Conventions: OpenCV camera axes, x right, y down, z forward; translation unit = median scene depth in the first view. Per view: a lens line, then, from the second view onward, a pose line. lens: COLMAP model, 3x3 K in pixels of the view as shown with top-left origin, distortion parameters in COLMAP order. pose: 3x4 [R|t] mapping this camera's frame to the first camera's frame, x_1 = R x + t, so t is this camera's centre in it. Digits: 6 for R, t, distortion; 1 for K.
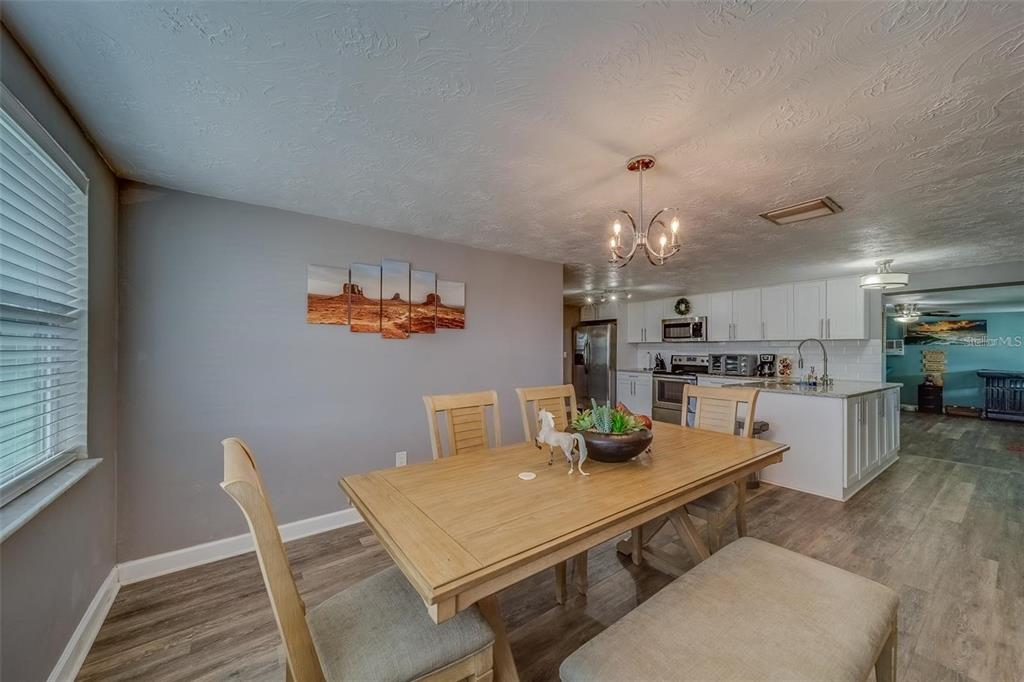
lens RADIAL K [[367.8, 0, 512.0], [0, 367.8, 341.0], [0, 0, 1]] dist [0.000563, 0.000083]
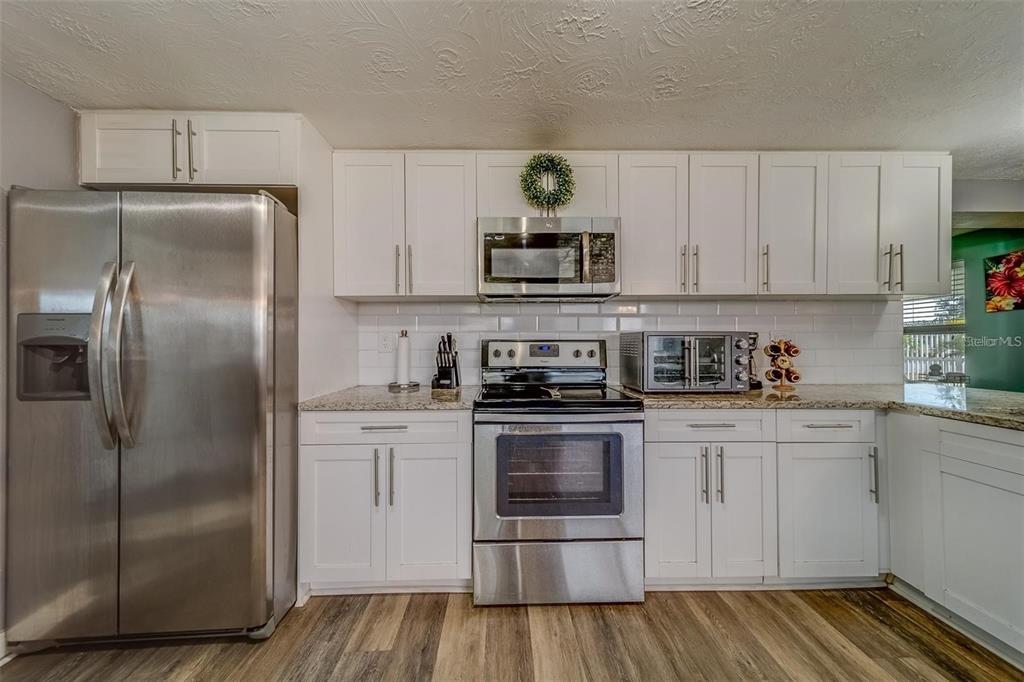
lens RADIAL K [[367.8, 0, 512.0], [0, 367.8, 341.0], [0, 0, 1]] dist [0.000563, 0.000083]
pose [[0.563420, -0.000692, 0.826170, 0.186444], [-0.008268, 0.999945, 0.006477, 0.039209], [-0.826129, -0.010480, 0.563383, 0.835236]]
